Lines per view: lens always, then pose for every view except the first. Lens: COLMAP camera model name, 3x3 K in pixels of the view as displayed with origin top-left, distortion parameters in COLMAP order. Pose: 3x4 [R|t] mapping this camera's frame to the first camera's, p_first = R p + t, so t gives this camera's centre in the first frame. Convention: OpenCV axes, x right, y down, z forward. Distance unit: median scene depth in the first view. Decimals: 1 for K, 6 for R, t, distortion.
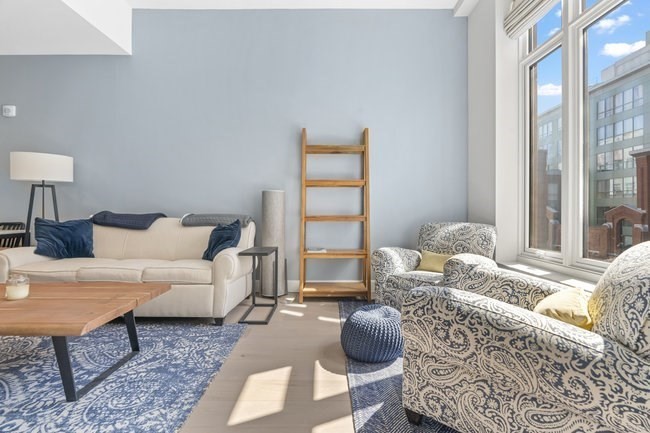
lens RADIAL K [[293.9, 0, 325.1], [0, 293.9, 214.4], [0, 0, 1]] dist [-0.002431, -0.000164]
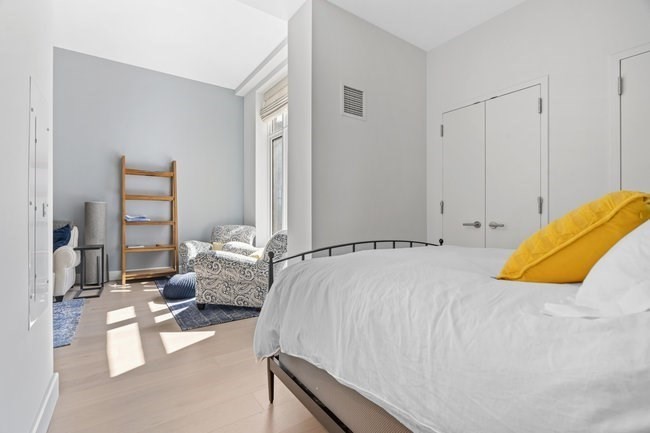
lens RADIAL K [[299.4, 0, 325.6], [0, 299.4, 224.8], [0, 0, 1]] dist [-0.022109, -0.000059]
pose [[0.811368, -0.008717, 0.584471, -0.117784], [-0.004751, 0.999757, 0.021505, -0.012149], [-0.584517, -0.020225, 0.811130, -0.645799]]
